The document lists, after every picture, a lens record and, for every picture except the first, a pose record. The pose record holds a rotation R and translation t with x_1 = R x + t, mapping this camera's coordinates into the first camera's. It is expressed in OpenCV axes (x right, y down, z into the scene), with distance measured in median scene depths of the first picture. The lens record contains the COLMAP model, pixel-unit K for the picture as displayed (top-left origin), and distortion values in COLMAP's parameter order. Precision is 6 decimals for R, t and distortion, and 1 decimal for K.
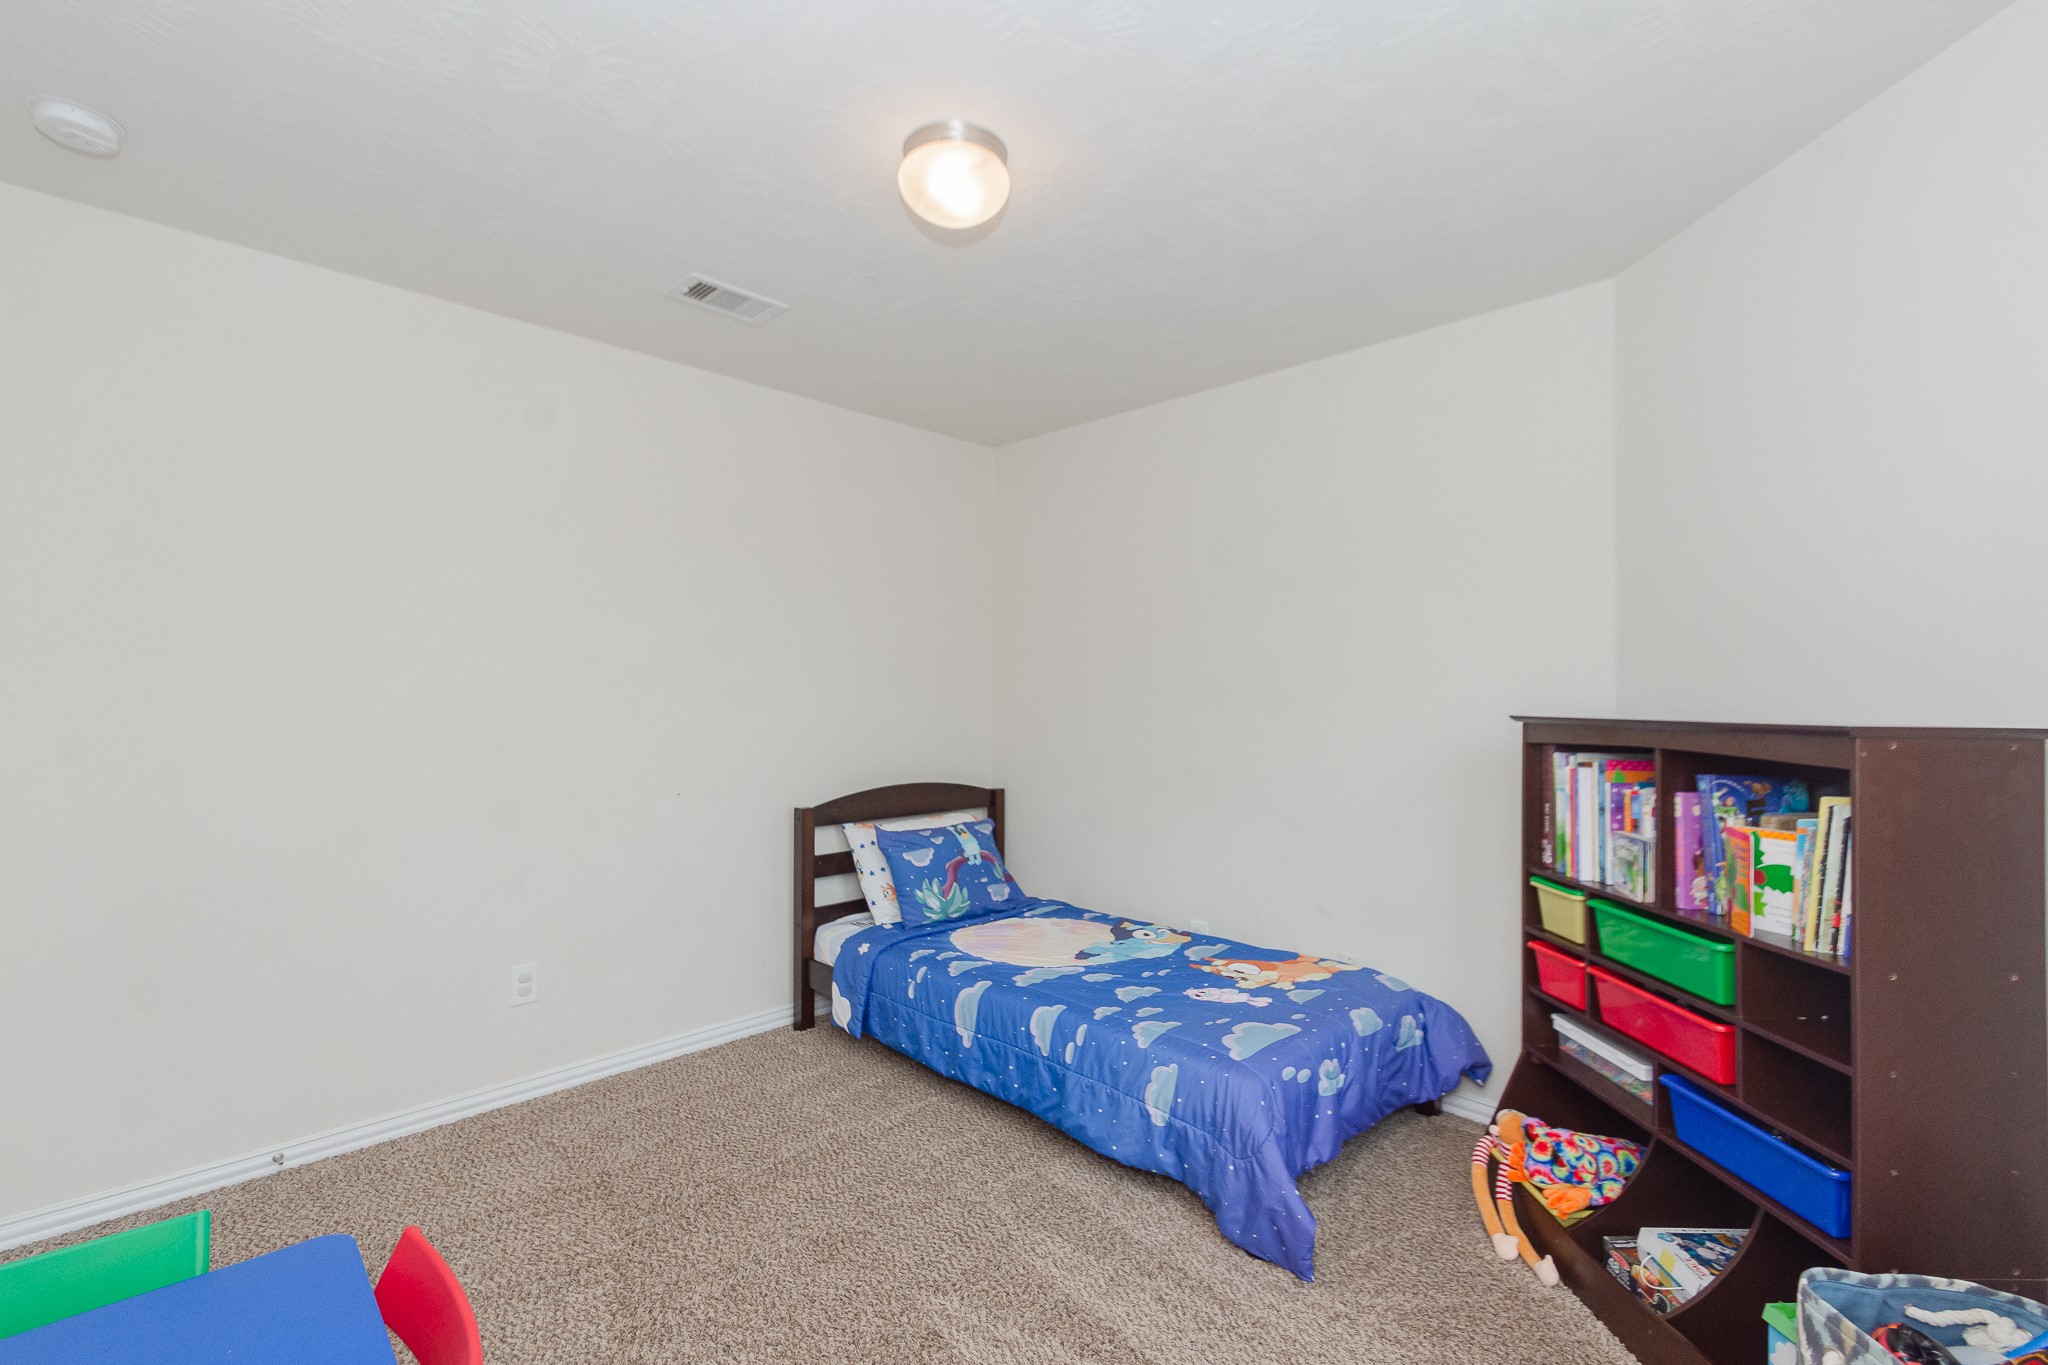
lens RADIAL K [[914.6, 0, 1009.7], [0, 914.6, 701.6], [0, 0, 1]] dist [0.003352, -0.000932]
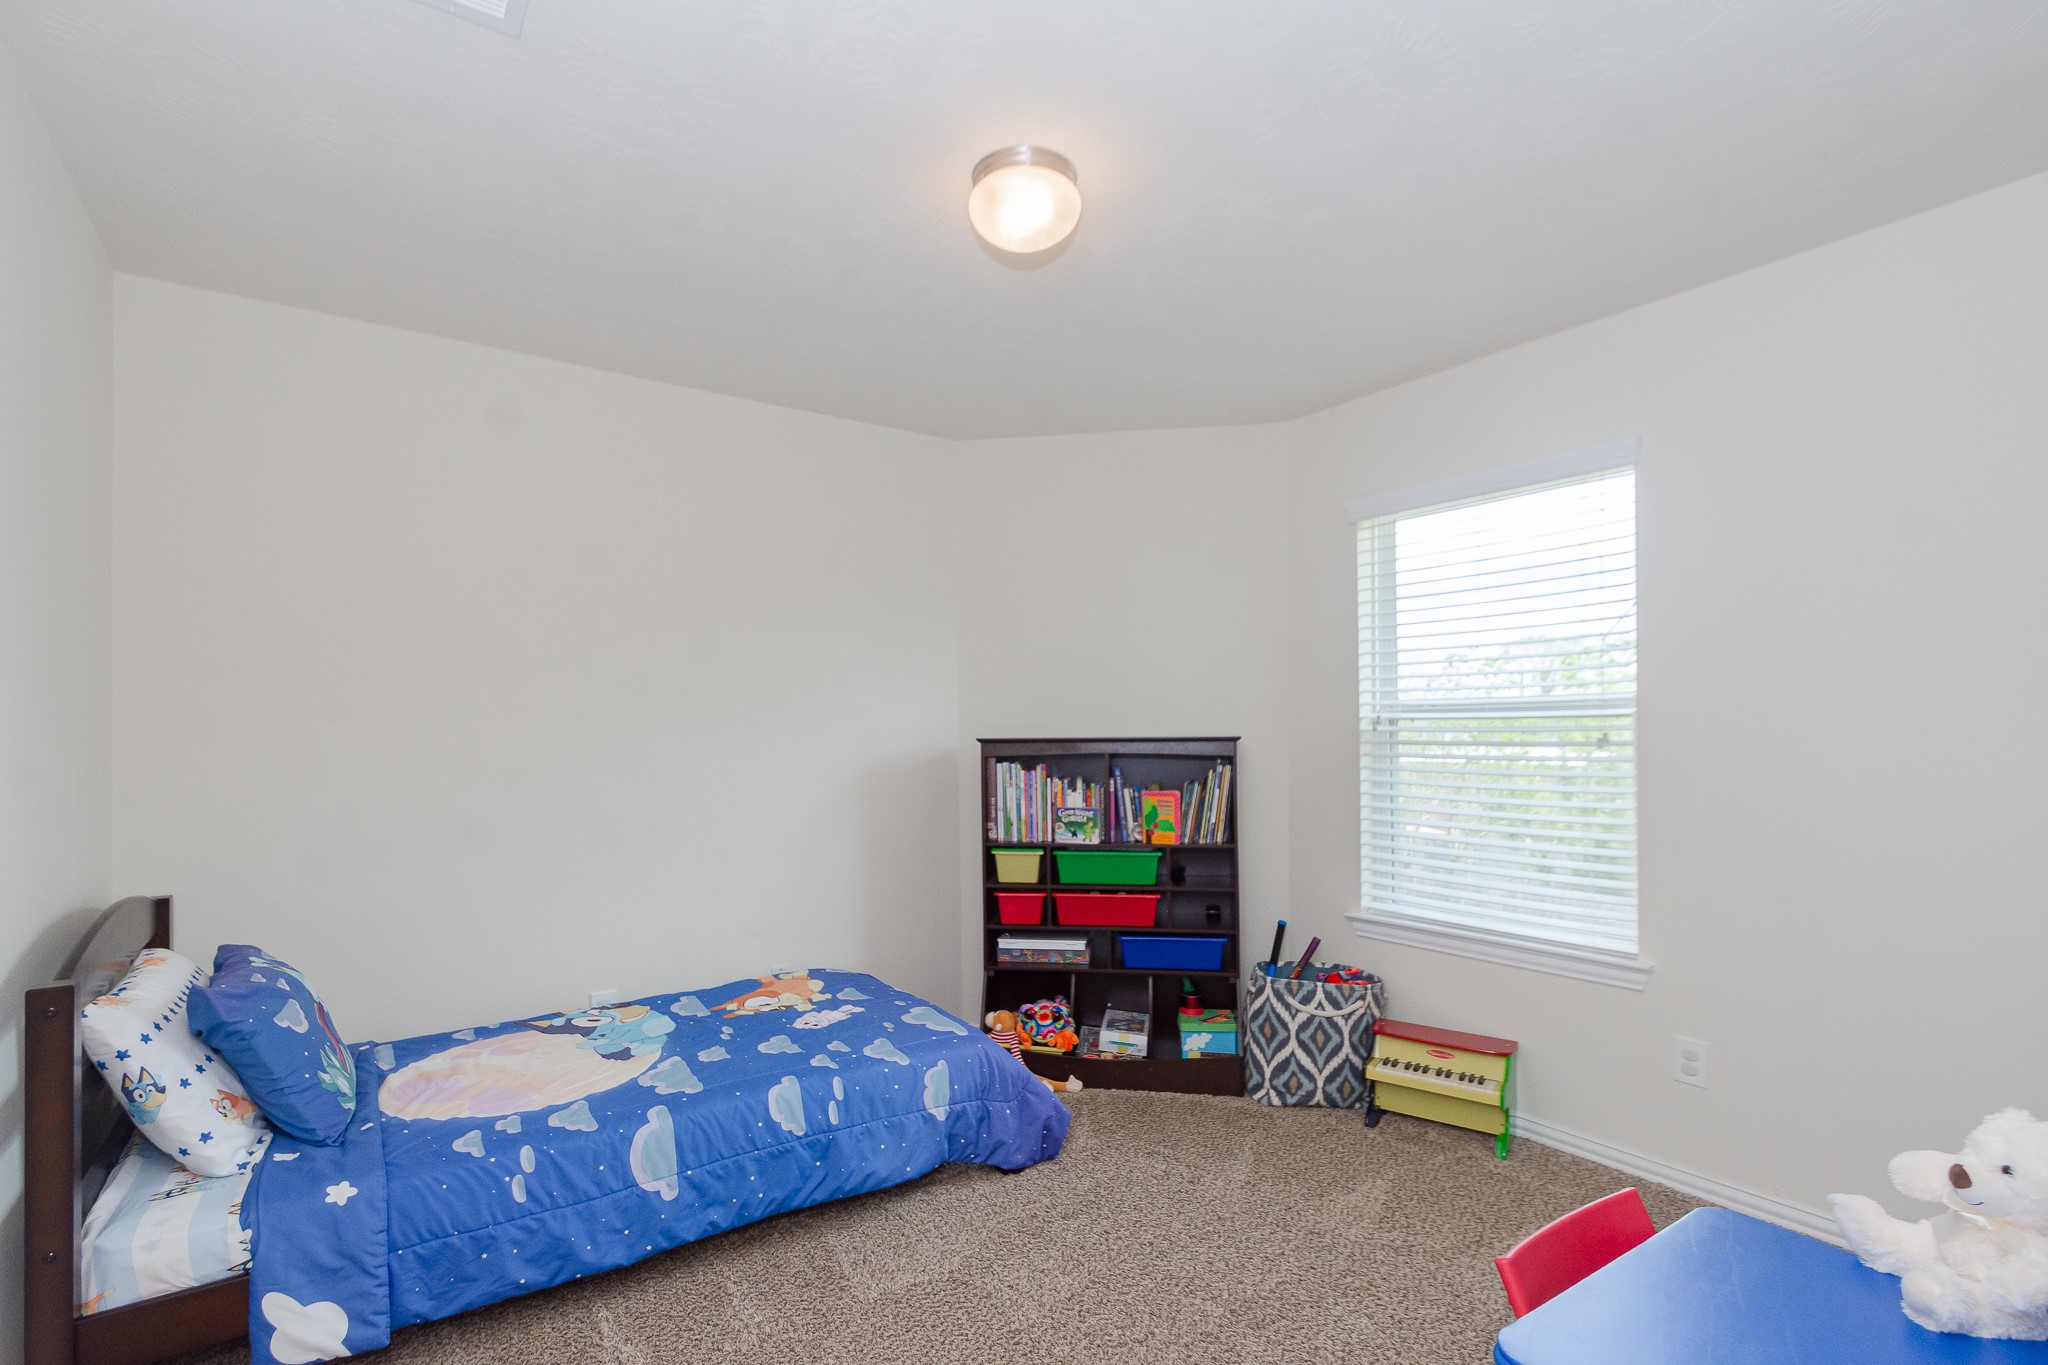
lens RADIAL K [[956.6, 0, 1033.5], [0, 956.6, 707.0], [0, 0, 1]] dist [0.005754, 0.000242]
pose [[0.165776, 0.008412, 0.986128, -0.891459], [0.013510, 0.999850, -0.010800, -0.015462], [-0.986071, 0.015113, 0.165638, 0.653618]]
